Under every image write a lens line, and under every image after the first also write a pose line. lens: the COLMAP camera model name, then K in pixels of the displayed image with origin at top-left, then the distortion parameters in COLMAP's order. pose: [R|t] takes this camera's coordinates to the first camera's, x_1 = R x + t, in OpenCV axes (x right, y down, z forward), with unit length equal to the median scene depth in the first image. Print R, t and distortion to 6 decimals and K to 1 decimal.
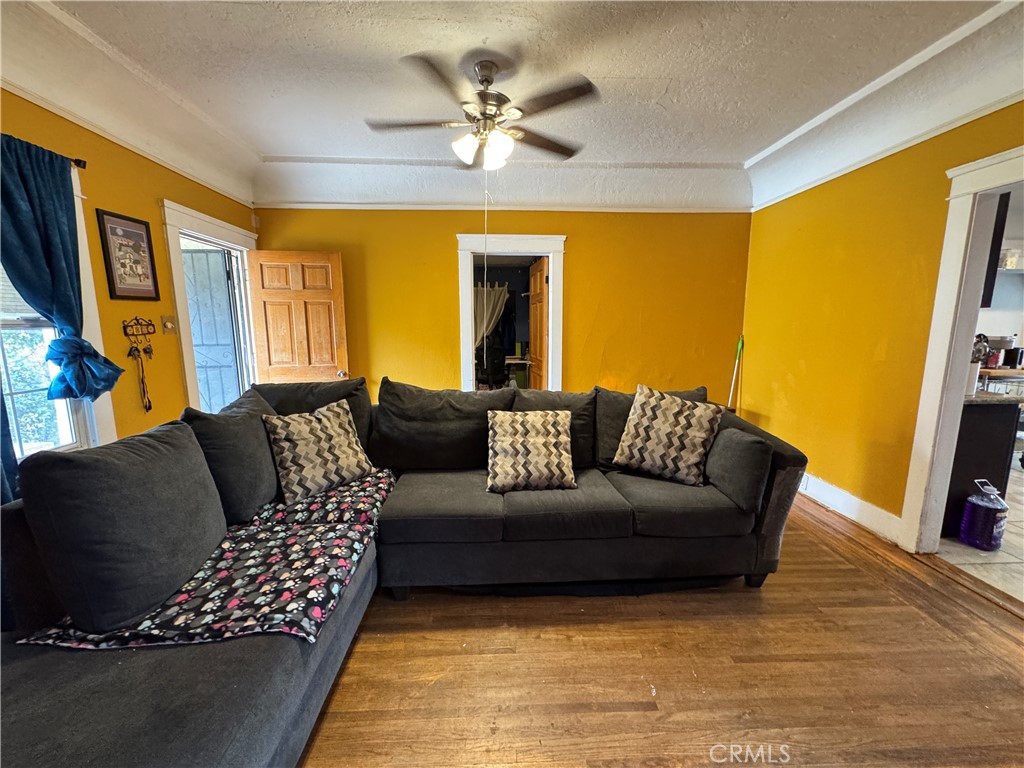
lens RADIAL K [[409.5, 0, 512.4], [0, 409.5, 385.8], [0, 0, 1]] dist [-0.001095, -0.000056]
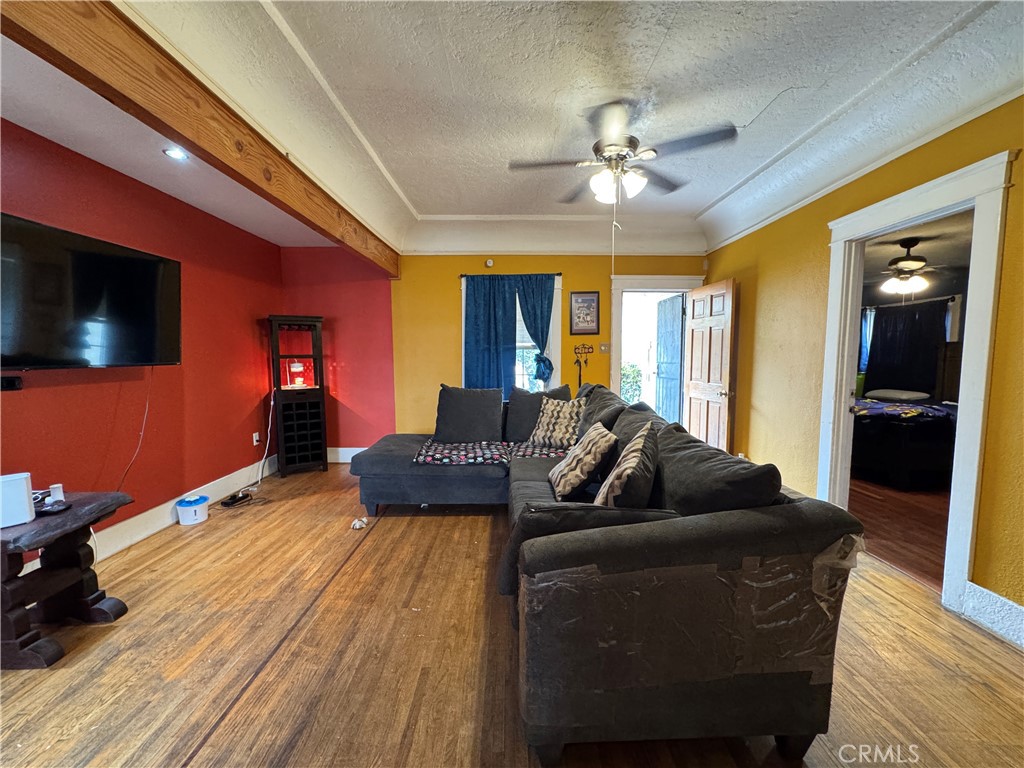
lens RADIAL K [[409.5, 0, 509.6], [0, 409.5, 387.0], [0, 0, 1]] dist [-0.001095, -0.000056]
pose [[-0.041233, 0.079947, -0.995946, 0.971344], [-0.150458, 0.984930, 0.085292, -0.081247], [0.987756, 0.153365, -0.028583, 0.741578]]
